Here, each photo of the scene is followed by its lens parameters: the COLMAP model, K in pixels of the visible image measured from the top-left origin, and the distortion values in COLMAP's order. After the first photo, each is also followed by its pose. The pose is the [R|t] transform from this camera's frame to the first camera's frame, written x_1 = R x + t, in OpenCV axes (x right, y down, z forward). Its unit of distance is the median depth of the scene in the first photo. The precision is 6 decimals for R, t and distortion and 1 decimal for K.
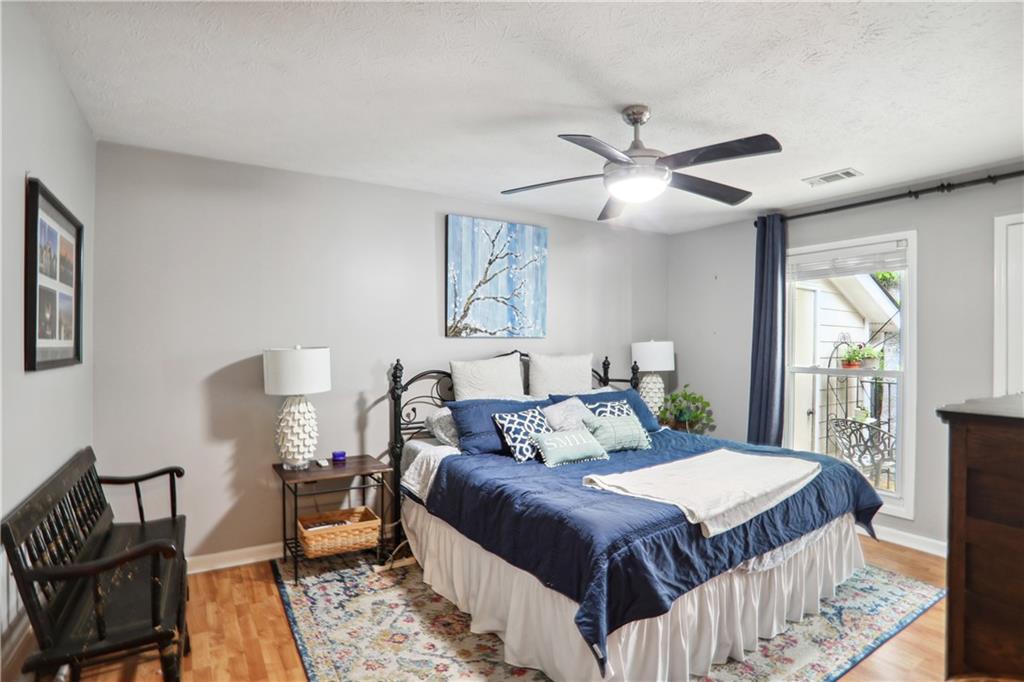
lens RADIAL K [[514.9, 0, 508.2], [0, 514.9, 353.2], [0, 0, 1]] dist [-0.080532, 0.043310]
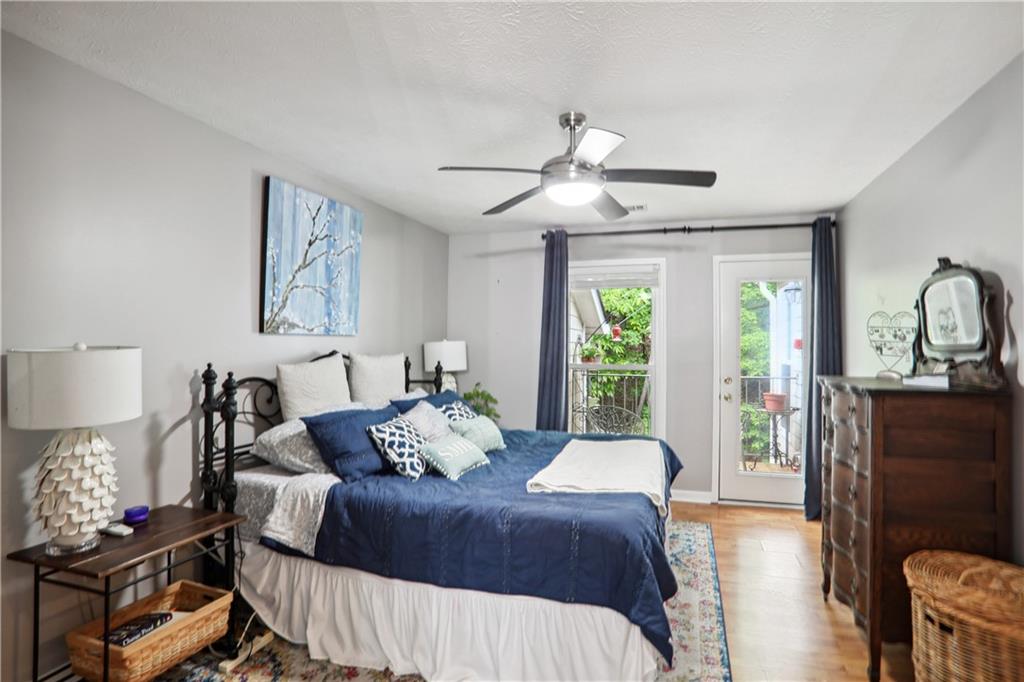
lens RADIAL K [[518.1, 0, 507.2], [0, 518.1, 345.8], [0, 0, 1]] dist [-0.080233, 0.044365]
pose [[0.777567, 0.001564, 0.628798, -0.376701], [0.007726, 0.999898, -0.012041, -0.001443], [-0.628753, 0.014220, 0.777475, 0.211423]]
